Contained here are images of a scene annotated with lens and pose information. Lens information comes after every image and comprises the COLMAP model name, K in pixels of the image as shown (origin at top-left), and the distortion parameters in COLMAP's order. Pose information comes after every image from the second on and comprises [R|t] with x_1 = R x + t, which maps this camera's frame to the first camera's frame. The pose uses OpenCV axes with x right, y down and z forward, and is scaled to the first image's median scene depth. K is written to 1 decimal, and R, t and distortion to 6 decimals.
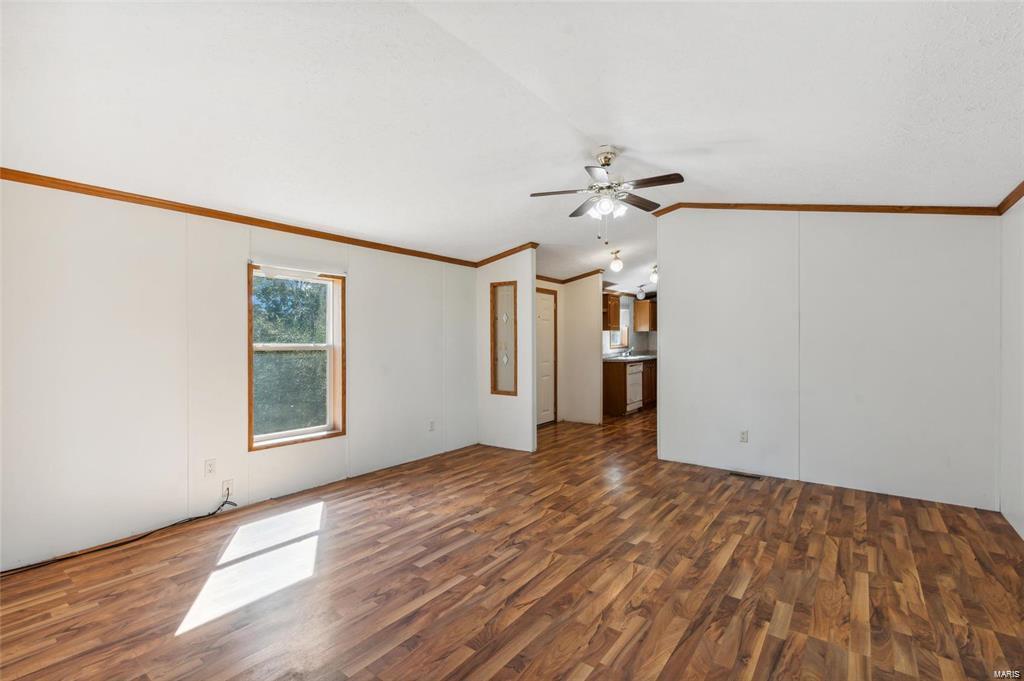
lens RADIAL K [[473.7, 0, 511.8], [0, 473.7, 344.8], [0, 0, 1]] dist [-0.002164, -0.000637]
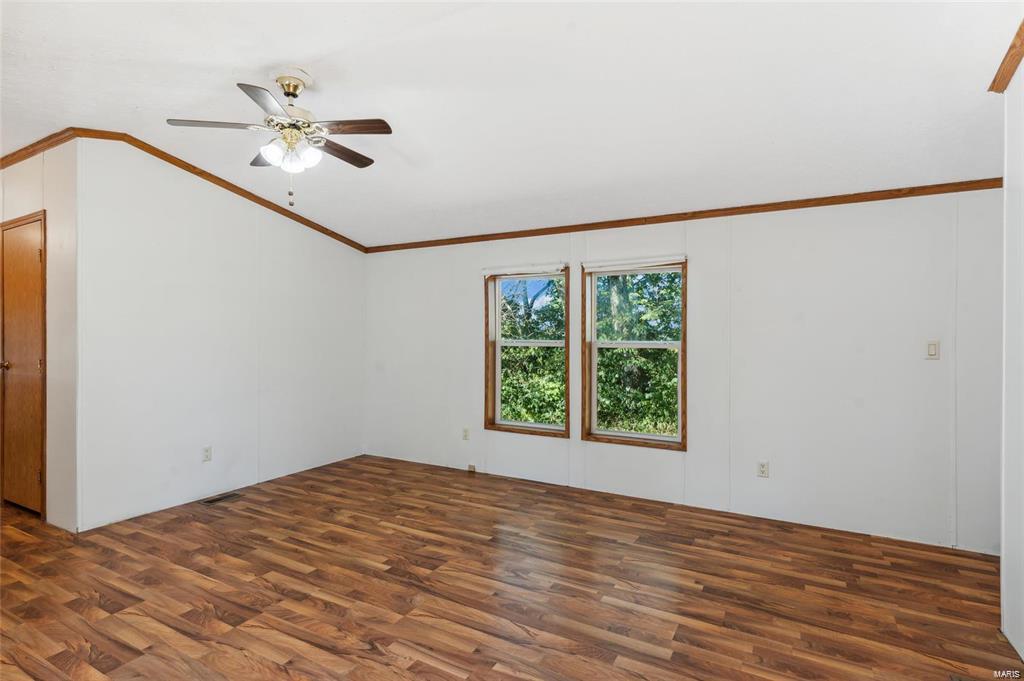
lens RADIAL K [[533.3, 0, 507.2], [0, 533.3, 339.3], [0, 0, 1]] dist [-0.002276, 0.001168]
pose [[-0.168104, -0.005342, 0.985755, -0.705507], [0.007765, 0.999947, 0.006743, -0.011527], [-0.985739, 0.008788, -0.168054, 0.877686]]
